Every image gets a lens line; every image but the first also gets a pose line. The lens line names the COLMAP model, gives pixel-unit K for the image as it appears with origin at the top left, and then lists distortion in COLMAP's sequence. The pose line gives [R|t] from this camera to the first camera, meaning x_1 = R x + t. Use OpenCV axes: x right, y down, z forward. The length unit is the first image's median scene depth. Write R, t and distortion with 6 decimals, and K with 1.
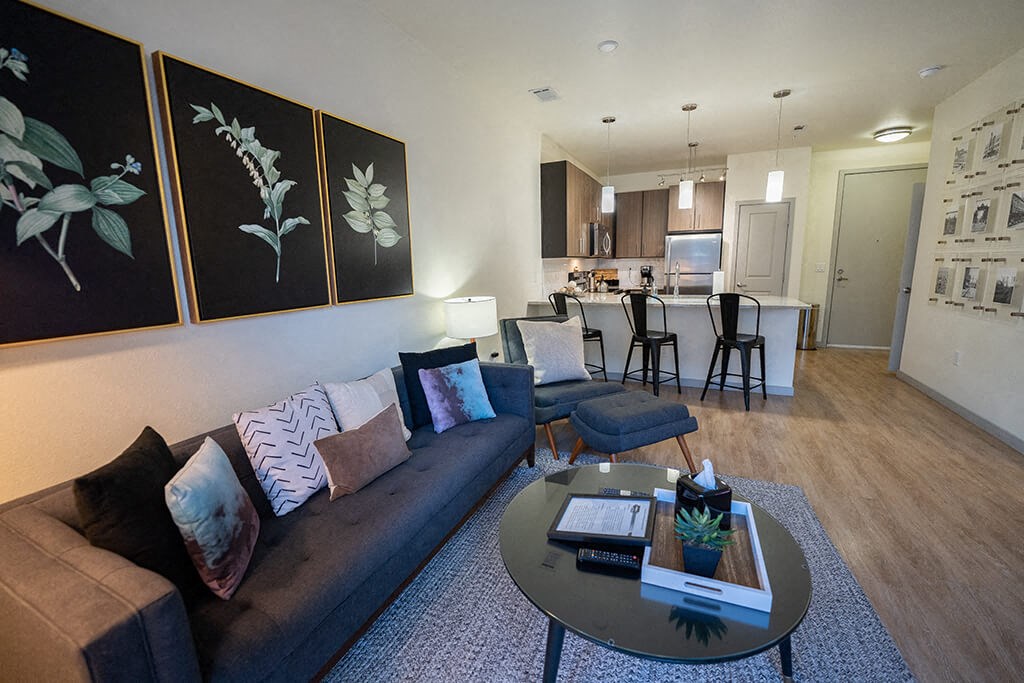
lens RADIAL K [[421.0, 0, 512.4], [0, 421.0, 343.0], [0, 0, 1]] dist [-0.023665, 0.002677]
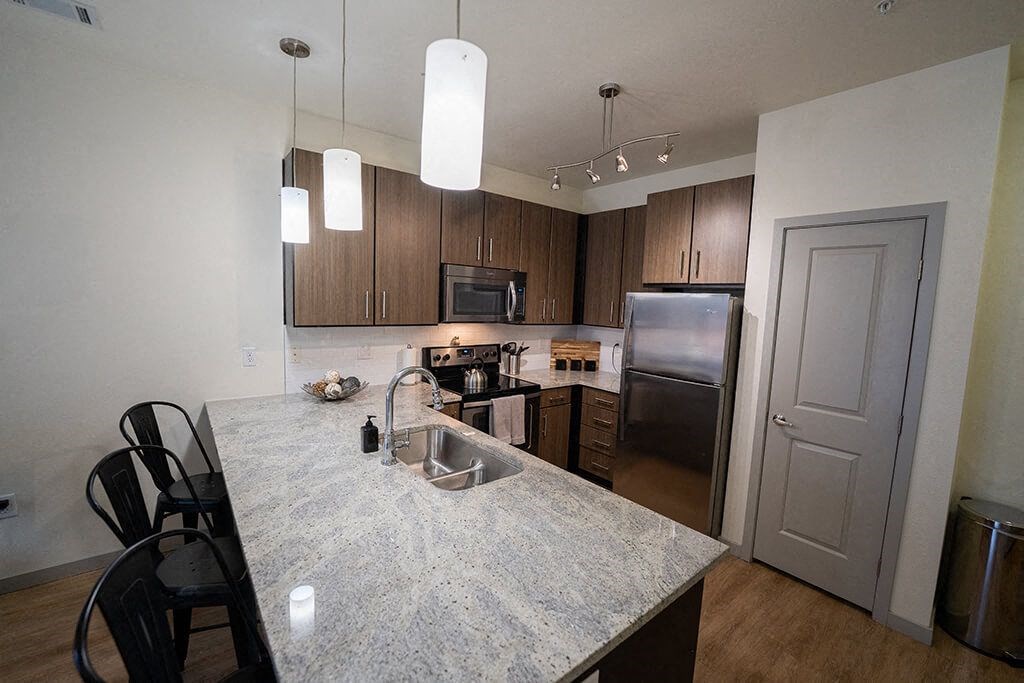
lens RADIAL K [[421.0, 0, 510.8], [0, 421.0, 339.2], [0, 0, 1]] dist [-0.023665, 0.002677]
pose [[0.891247, 0.099814, -0.442398, 0.903087], [-0.140154, 0.988349, -0.059361, -0.292111], [0.431318, 0.114909, 0.894852, 0.963735]]
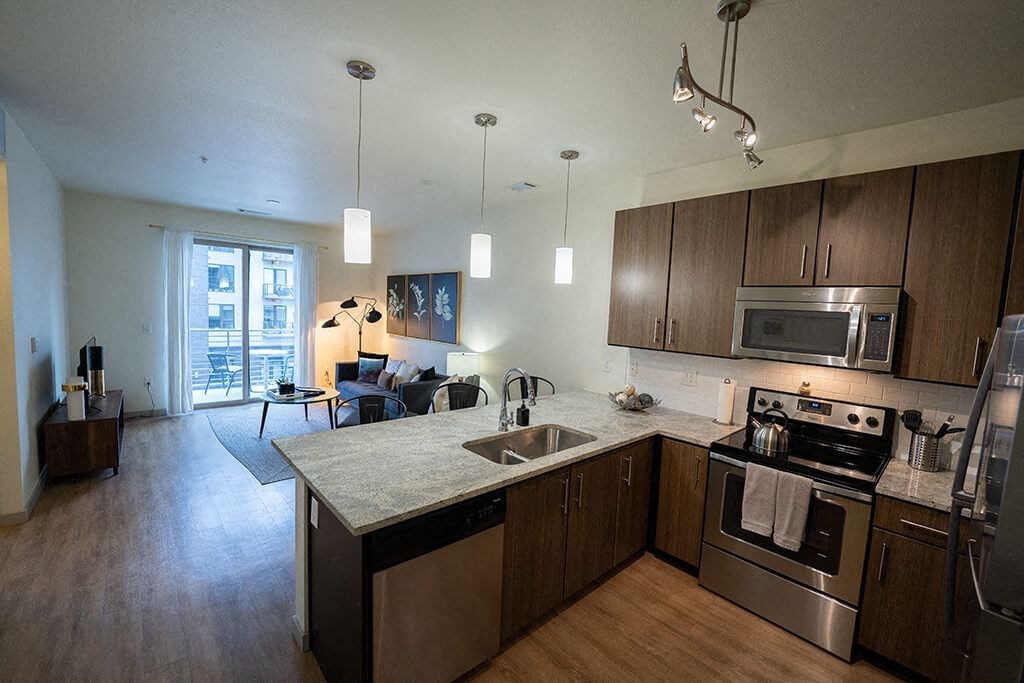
lens RADIAL K [[421.0, 0, 512.3], [0, 421.0, 341.9], [0, 0, 1]] dist [-0.023665, 0.002677]
pose [[-0.394662, 0.082585, -0.915107, 1.241330], [-0.202689, 0.963593, 0.174375, -0.445361], [0.896192, 0.254301, -0.363554, 1.654047]]
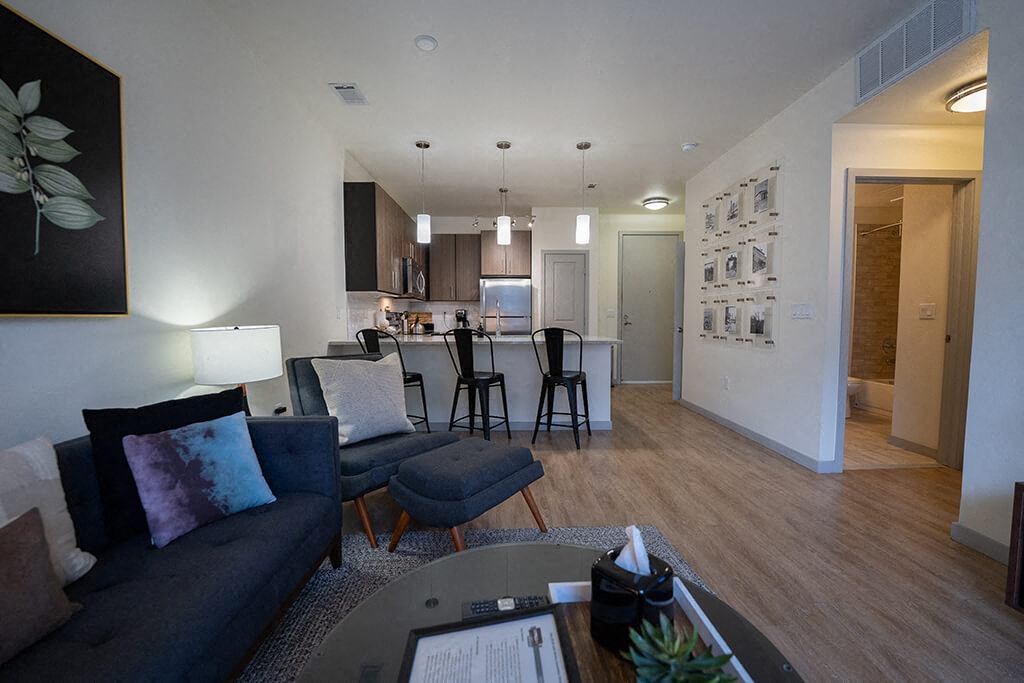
lens RADIAL K [[421.0, 0, 513.3], [0, 421.0, 342.8], [0, 0, 1]] dist [-0.023665, 0.002677]
pose [[0.900744, -0.004902, 0.434323, 0.009187], [0.061329, 0.991354, -0.116001, 0.025541], [-0.430000, 0.131123, 0.893256, 0.190774]]
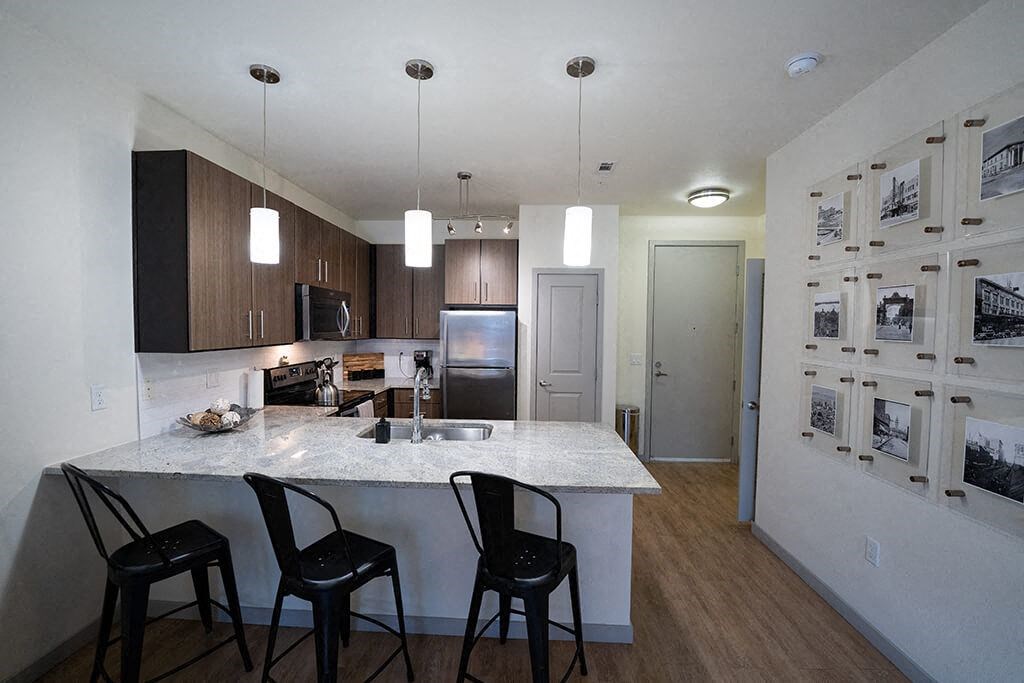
lens RADIAL K [[421.0, 0, 511.3], [0, 421.0, 341.2], [0, 0, 1]] dist [-0.023665, 0.002677]
pose [[0.926425, 0.019559, 0.375971, 0.422014], [0.036488, 0.989283, -0.141376, -0.207712], [-0.374708, 0.144693, 0.915783, 0.669908]]
